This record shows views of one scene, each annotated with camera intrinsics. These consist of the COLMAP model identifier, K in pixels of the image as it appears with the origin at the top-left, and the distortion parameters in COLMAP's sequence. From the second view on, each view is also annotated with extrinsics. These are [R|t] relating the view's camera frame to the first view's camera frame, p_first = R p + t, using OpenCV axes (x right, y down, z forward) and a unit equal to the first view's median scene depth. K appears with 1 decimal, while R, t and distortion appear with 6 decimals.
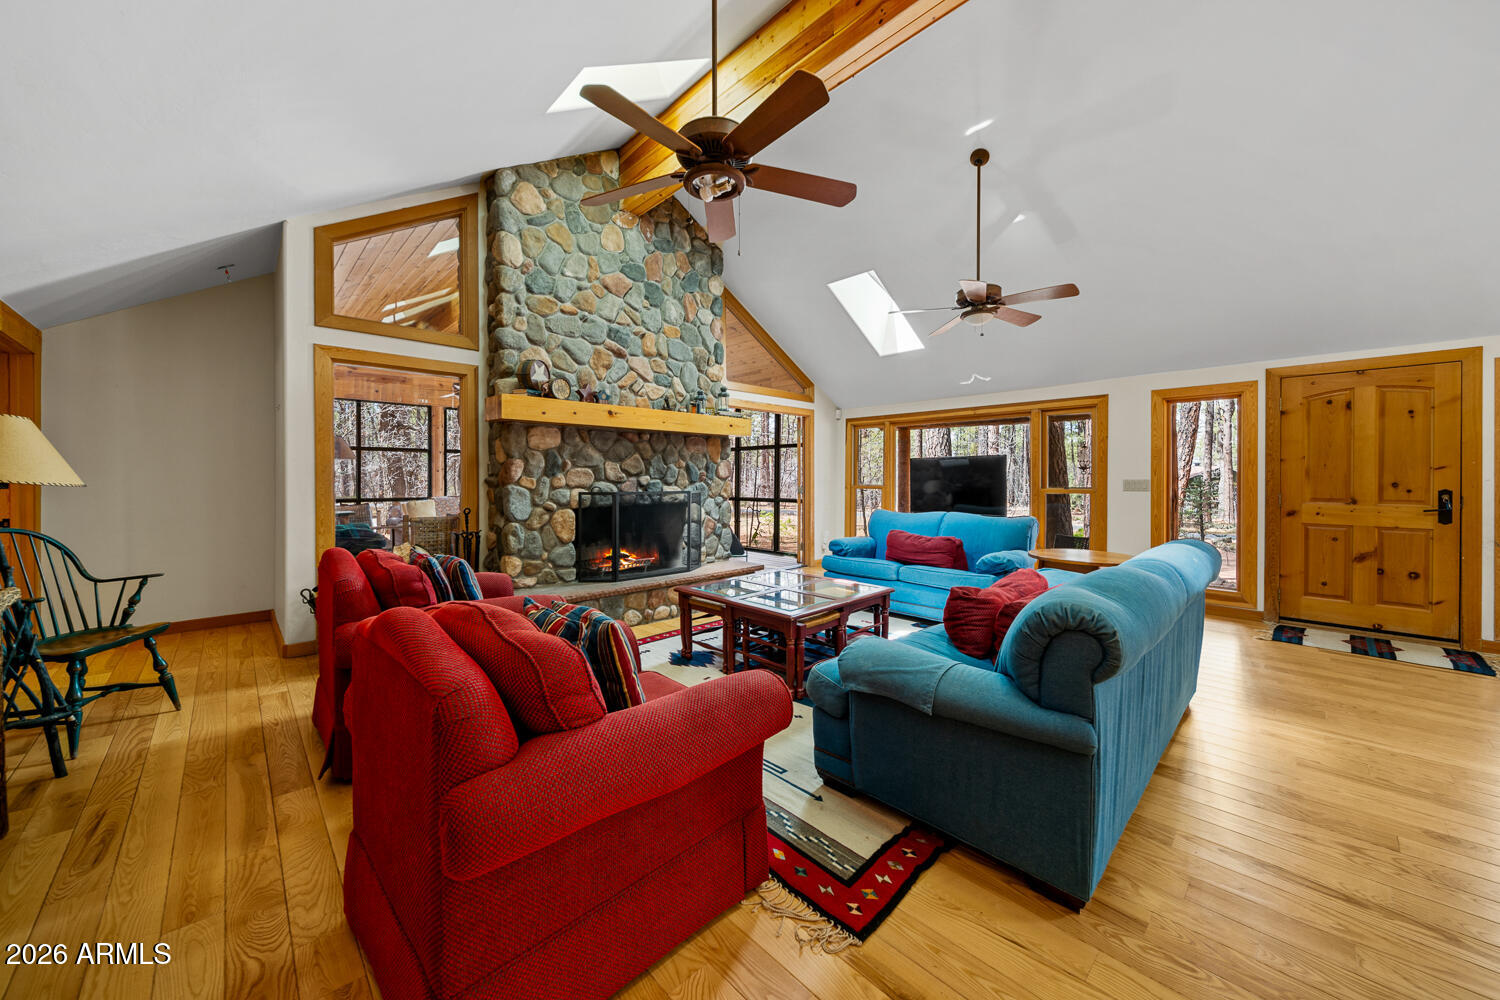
lens RADIAL K [[536.5, 0, 765.2], [0, 536.5, 478.4], [0, 0, 1]] dist [0.006638, -0.002046]
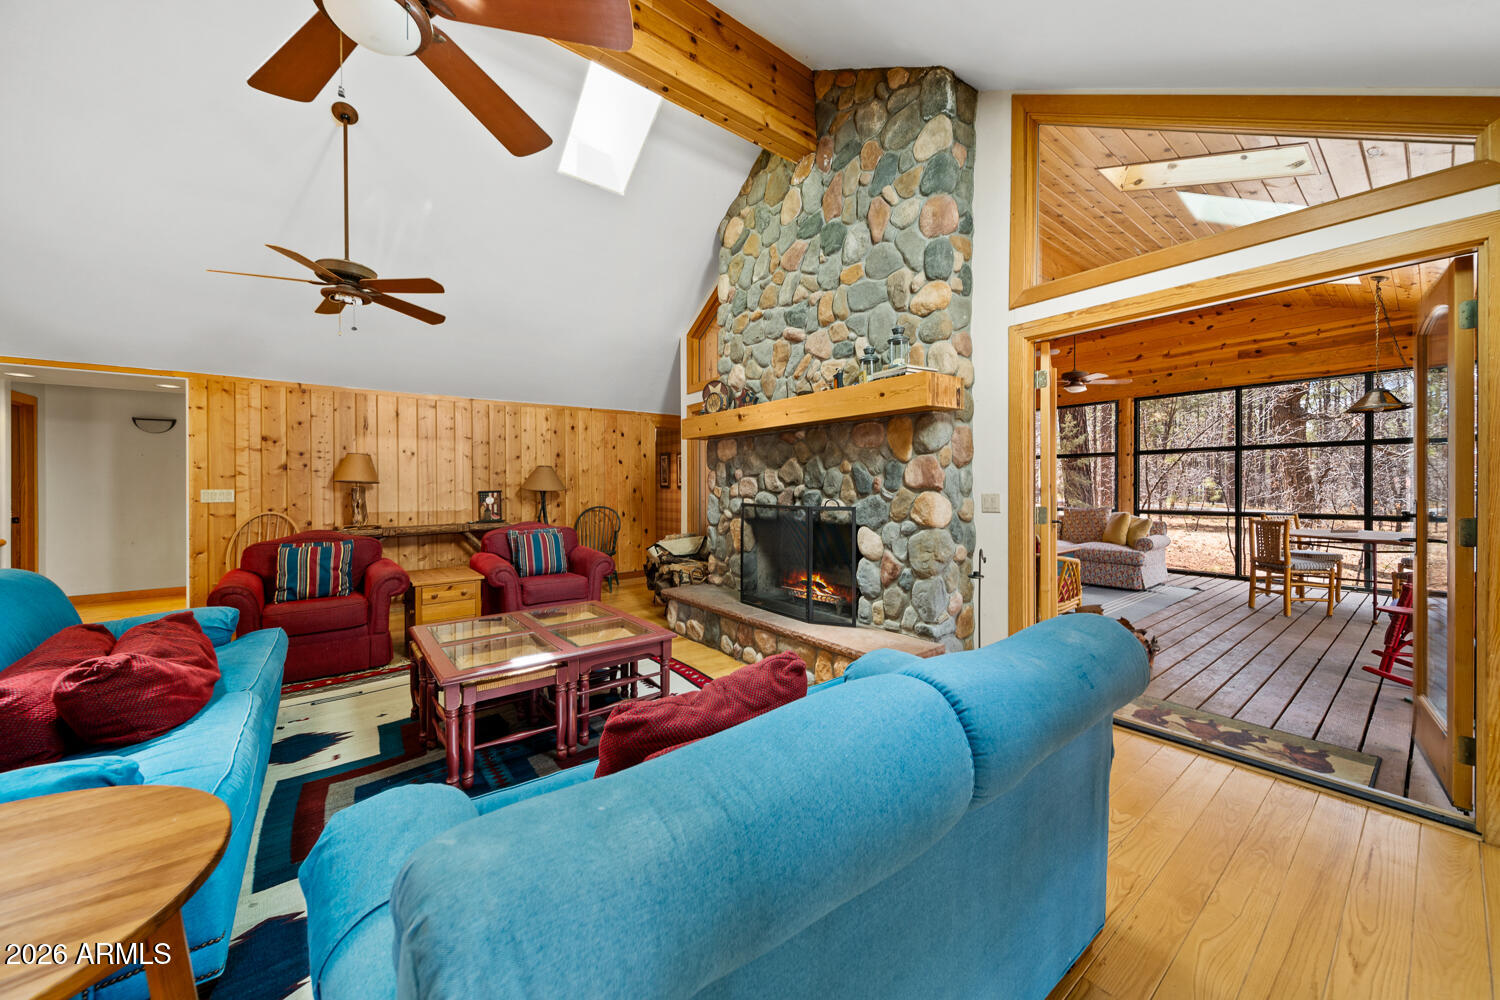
lens RADIAL K [[536.5, 0, 746.5], [0, 536.5, 490.1], [0, 0, 1]] dist [0.006638, -0.002046]
pose [[-0.120186, 0.006812, -0.992728, 0.573179], [0.002060, 0.999976, 0.006612, -0.002619], [0.992749, -0.001250, -0.120197, 1.035636]]
